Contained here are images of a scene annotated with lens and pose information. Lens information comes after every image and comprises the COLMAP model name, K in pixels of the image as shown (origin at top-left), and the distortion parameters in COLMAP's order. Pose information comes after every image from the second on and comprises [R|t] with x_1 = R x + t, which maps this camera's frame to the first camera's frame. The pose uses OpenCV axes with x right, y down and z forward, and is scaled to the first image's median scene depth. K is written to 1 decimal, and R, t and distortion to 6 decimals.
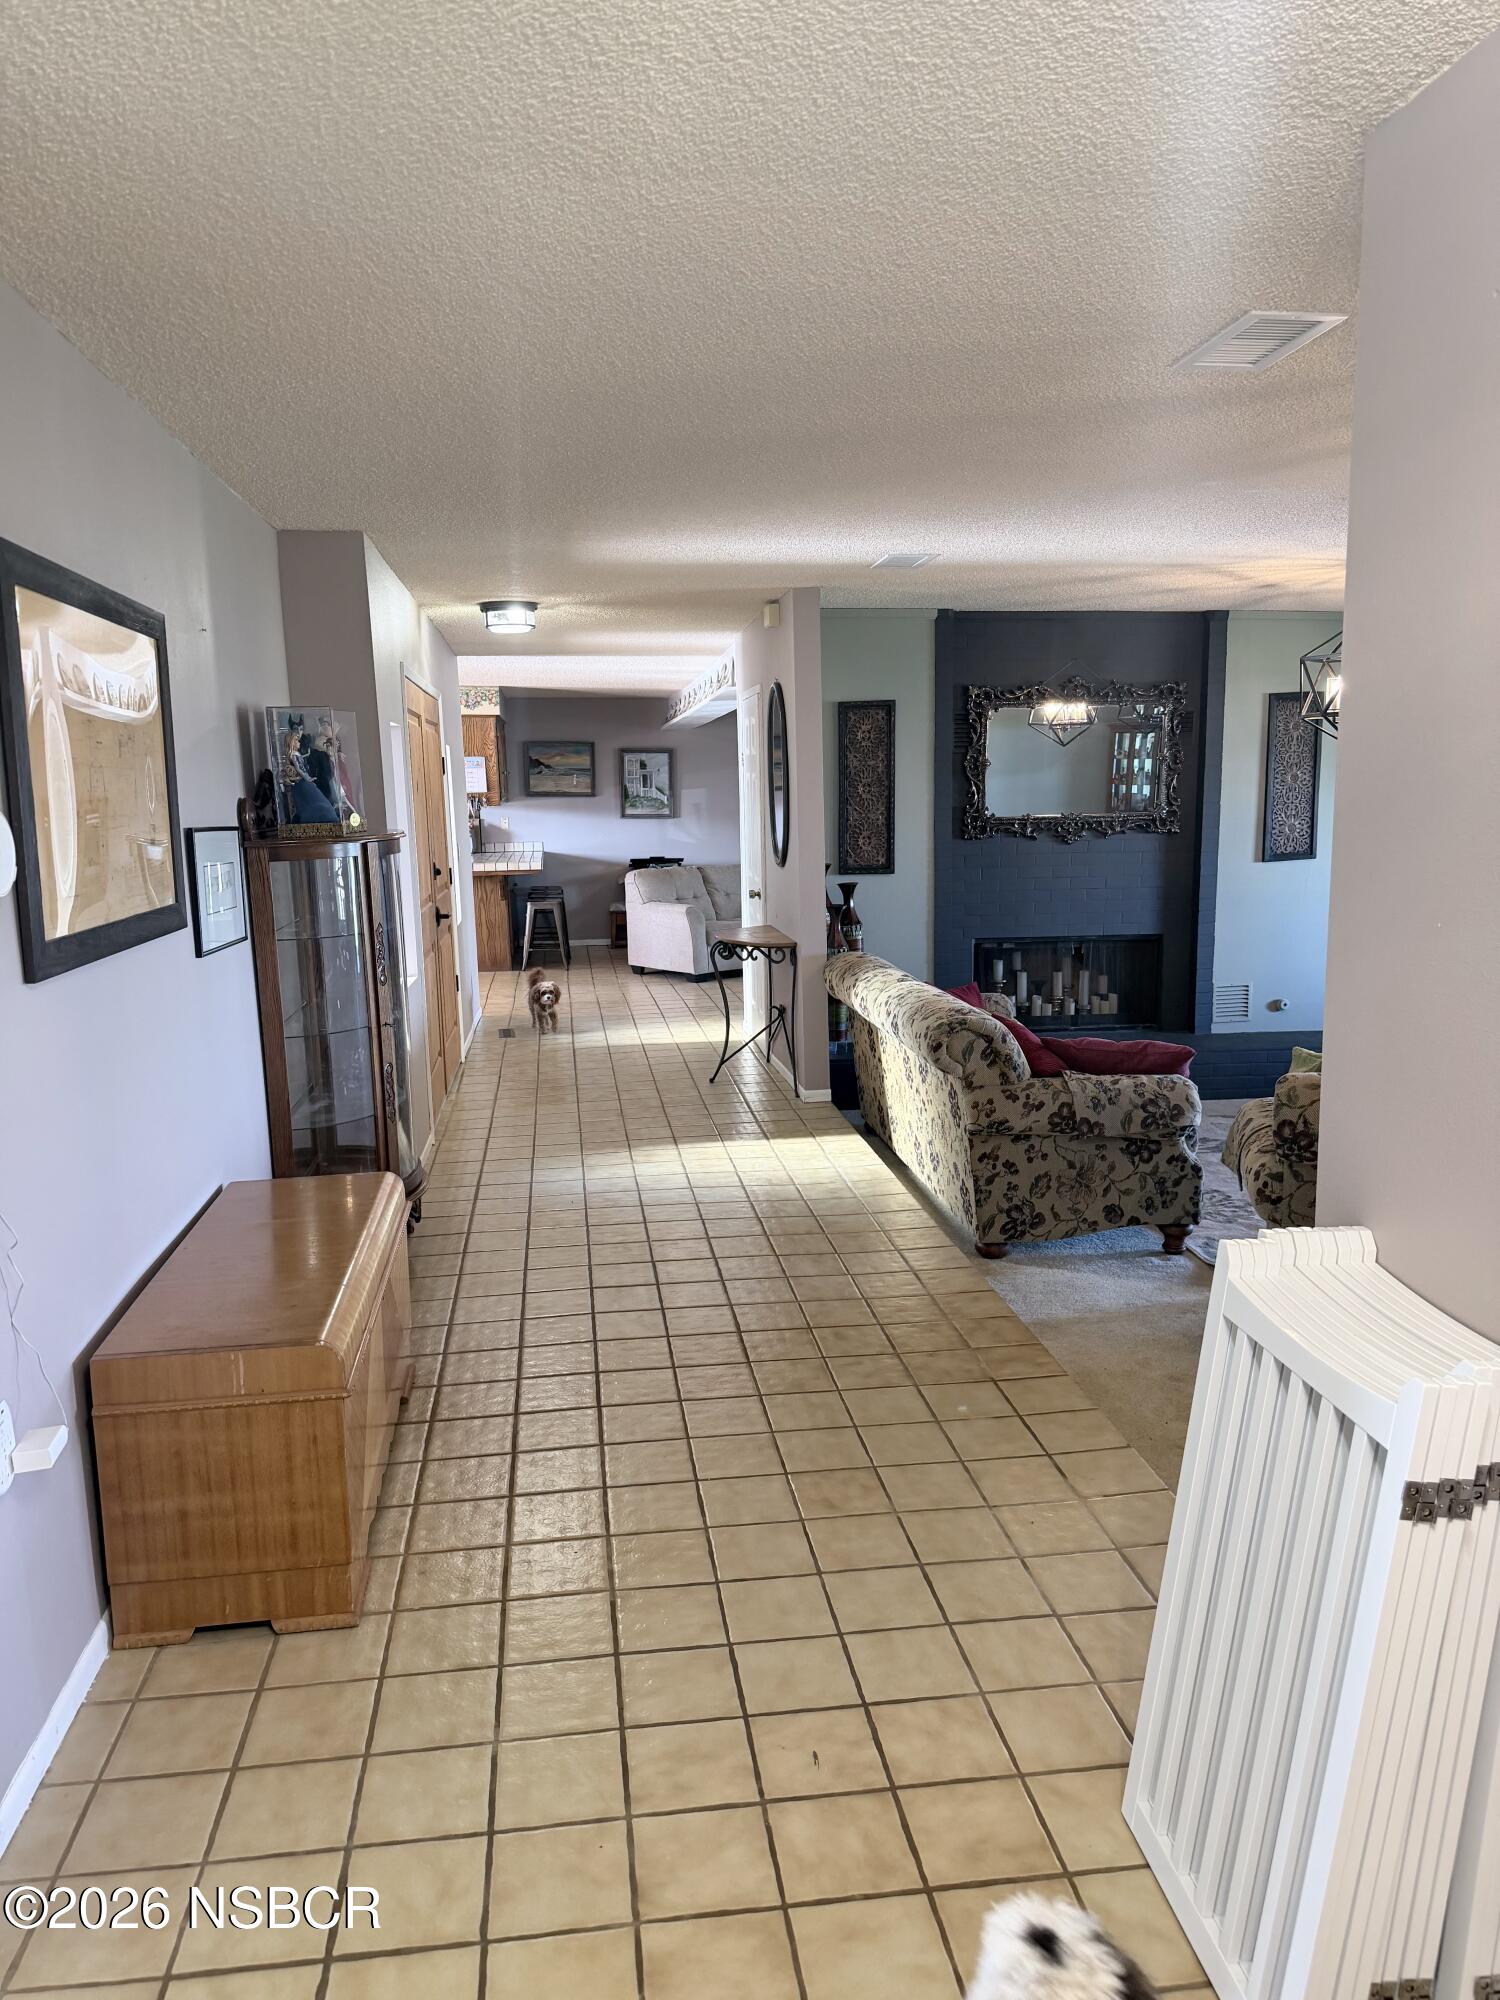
lens RADIAL K [[1384.6, 0, 746.4], [0, 1384.6, 1000.4], [0, 0, 1]] dist [0.042863, -0.030752]
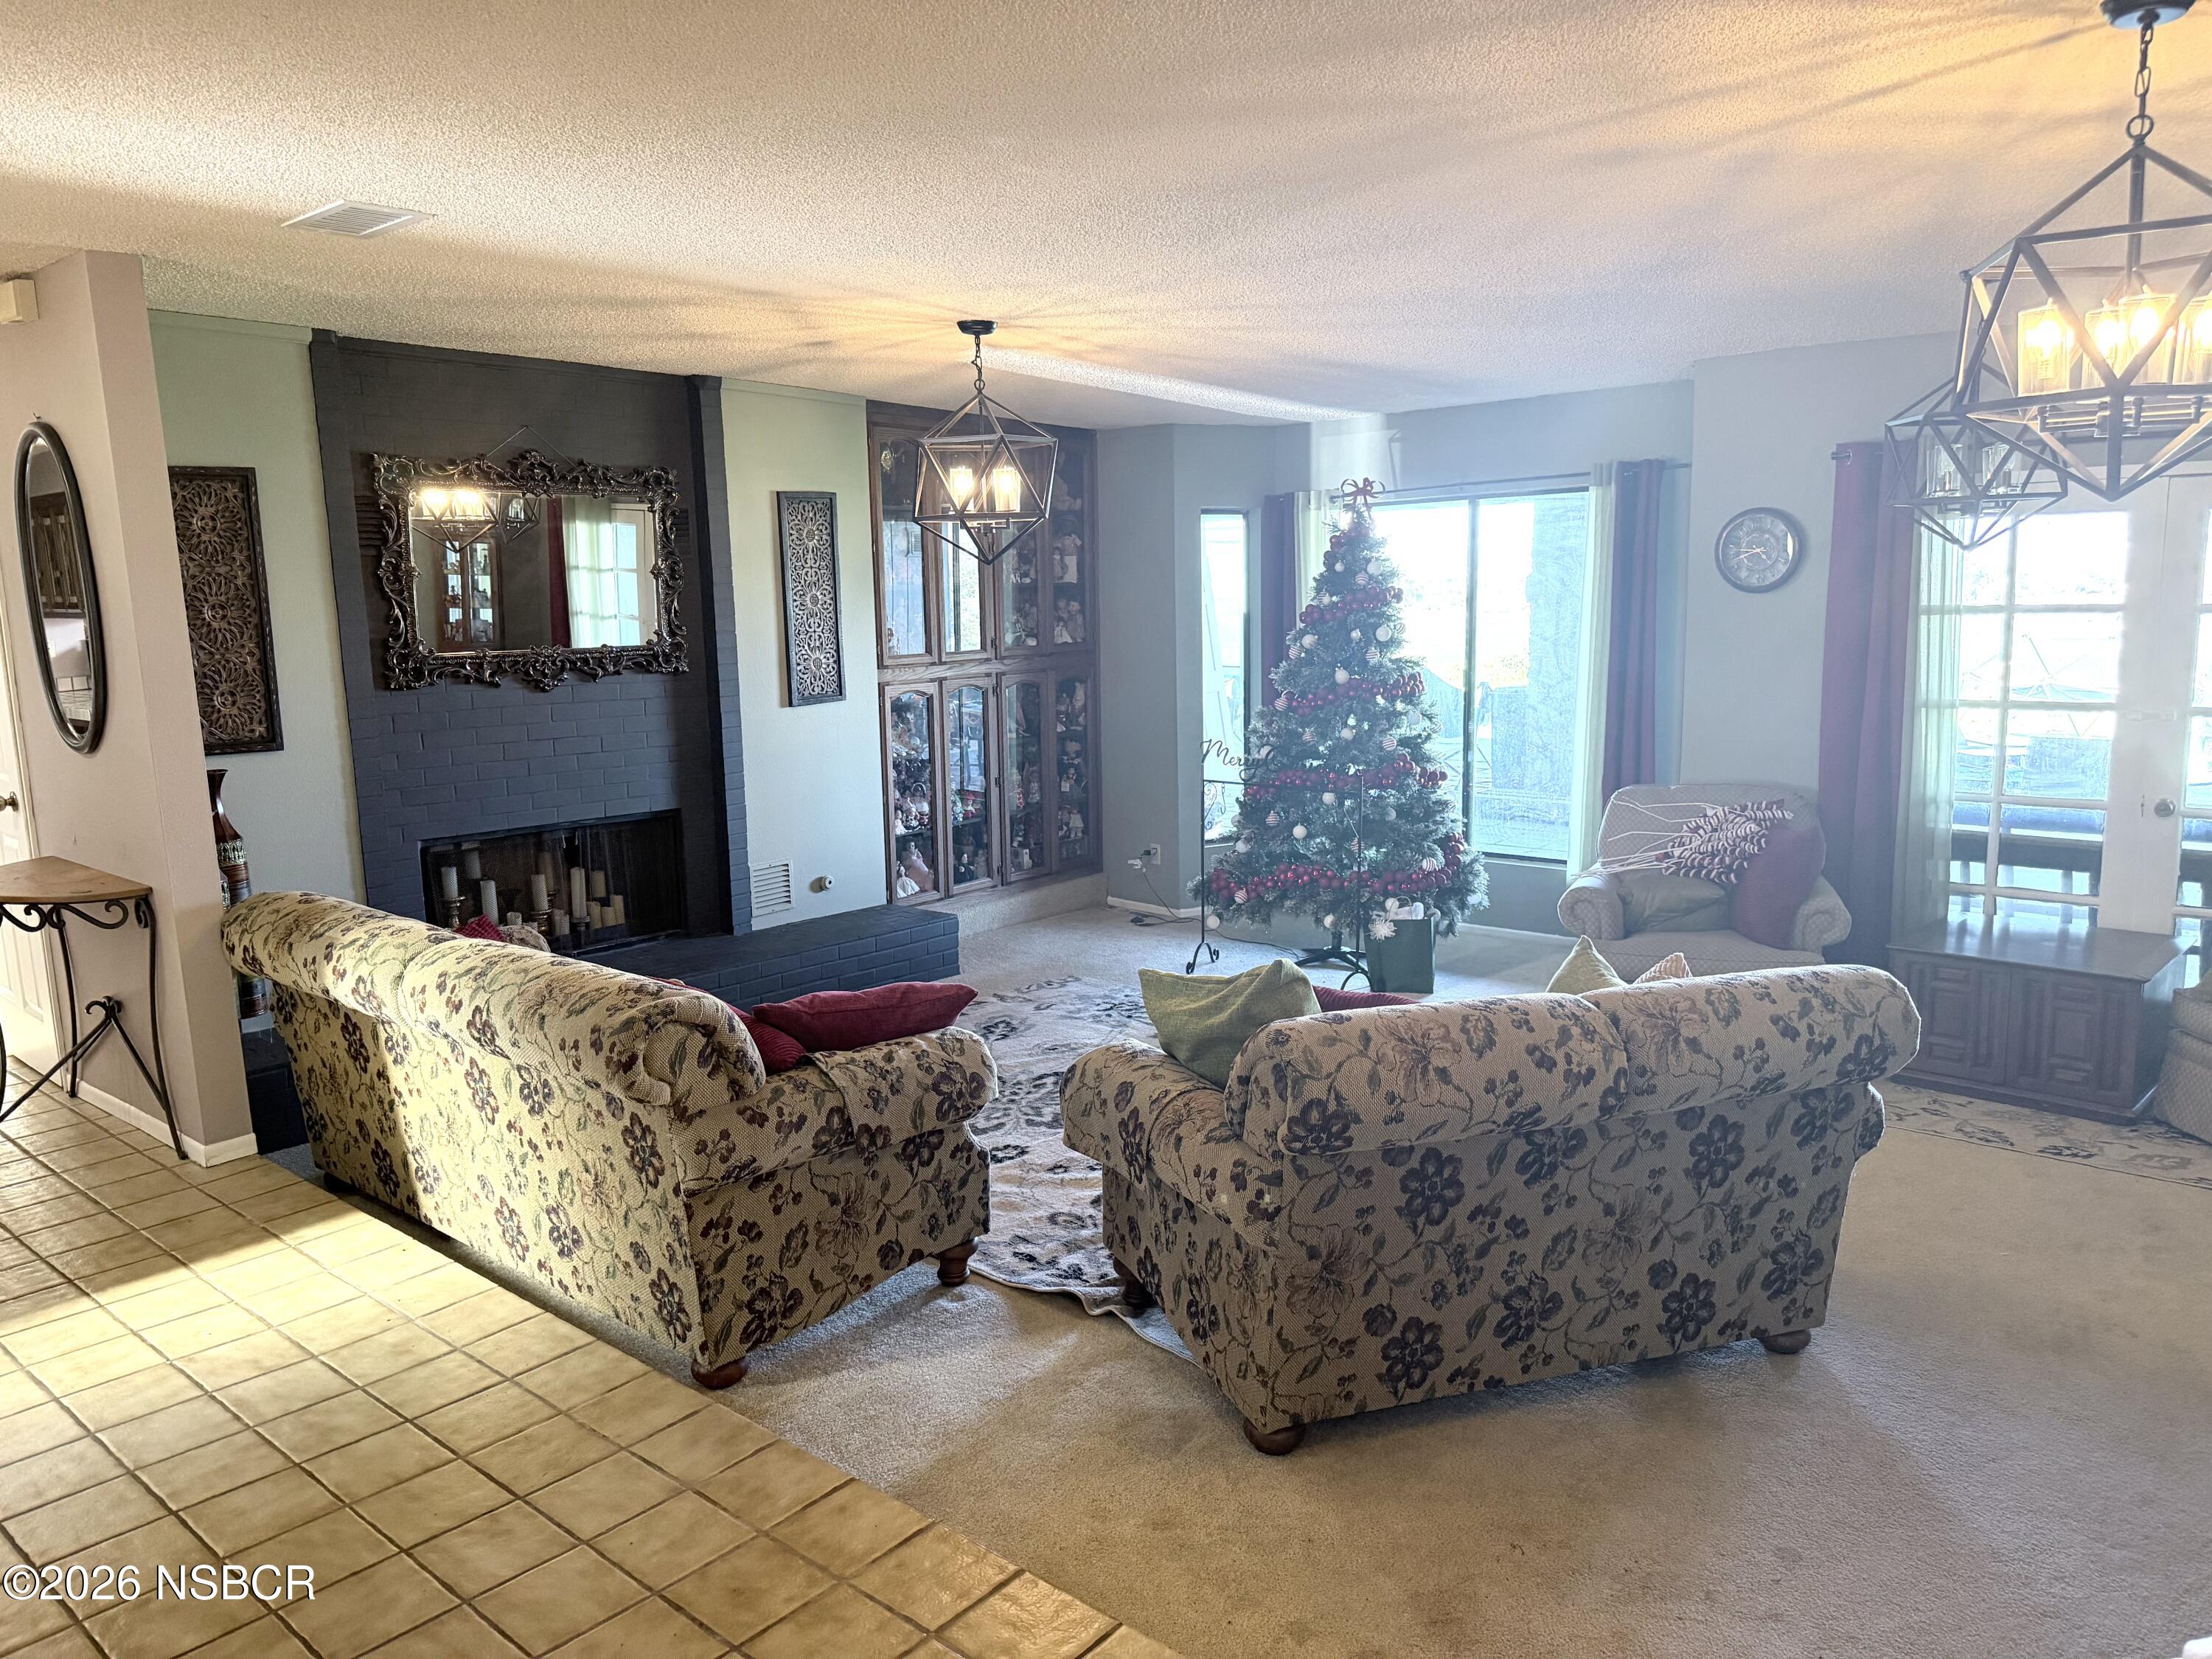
lens RADIAL K [[1531.4, 0, 1124.3], [0, 1531.4, 830.7], [0, 0, 1]] dist [0.042863, -0.030752]
pose [[0.741291, -0.099274, 0.663802, -0.105861], [0.108483, 0.993719, 0.027467, -0.048814], [-0.662359, 0.051651, 0.747404, 0.344566]]
